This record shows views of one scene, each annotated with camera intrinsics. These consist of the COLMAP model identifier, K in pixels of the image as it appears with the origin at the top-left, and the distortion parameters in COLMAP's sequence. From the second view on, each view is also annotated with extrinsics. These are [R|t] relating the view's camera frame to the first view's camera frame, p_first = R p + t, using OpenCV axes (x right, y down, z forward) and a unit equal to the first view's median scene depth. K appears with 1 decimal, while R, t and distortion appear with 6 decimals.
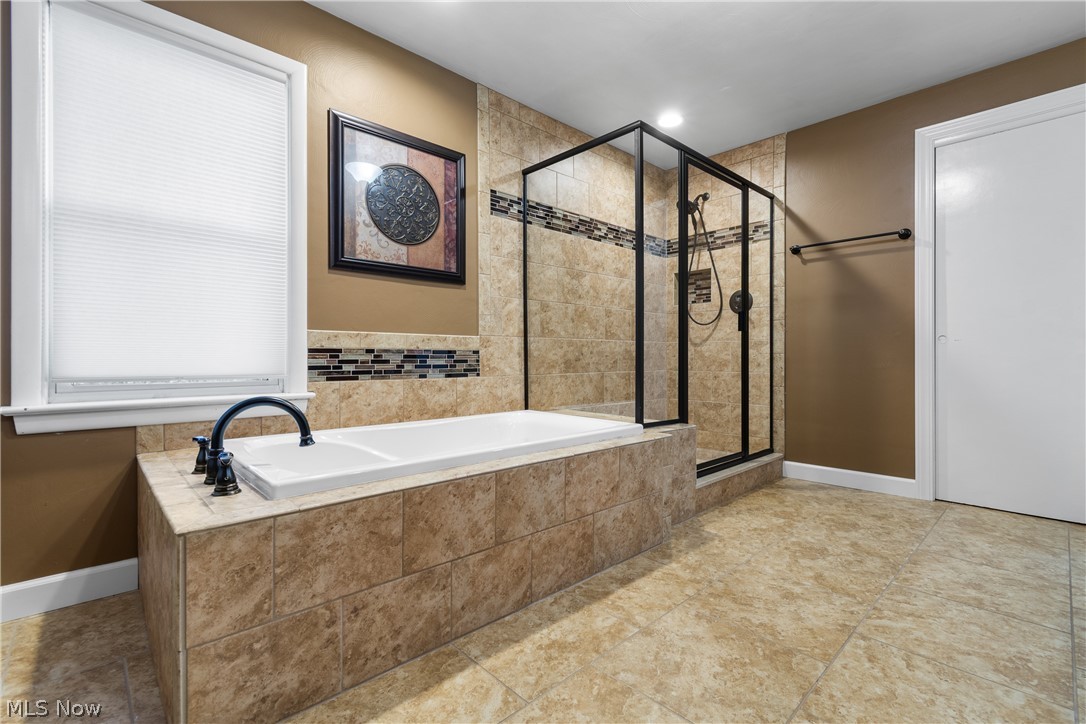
lens RADIAL K [[482.1, 0, 556.4], [0, 482.1, 356.8], [0, 0, 1]] dist [0.000173, 0.000118]
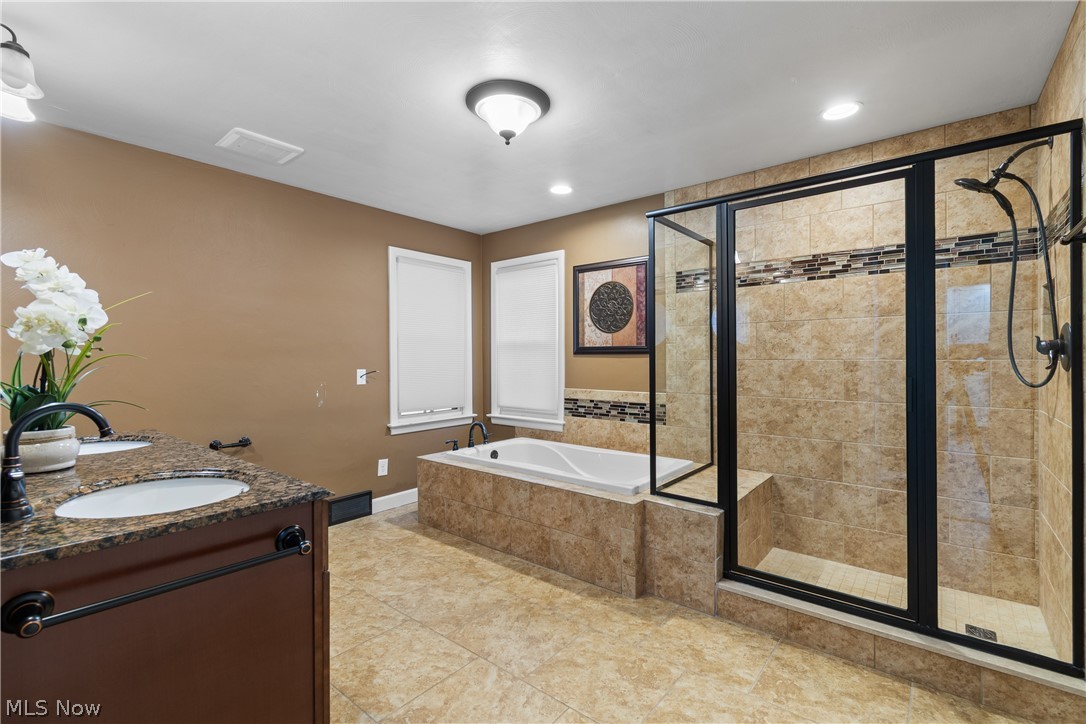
lens RADIAL K [[482.1, 0, 556.4], [0, 482.1, 356.8], [0, 0, 1]] dist [0.000173, 0.000118]
pose [[0.131412, -0.001518, -0.991327, 1.200870], [0.002439, 0.999996, -0.001208, -0.156735], [0.991325, -0.002259, 0.131415, 0.632322]]
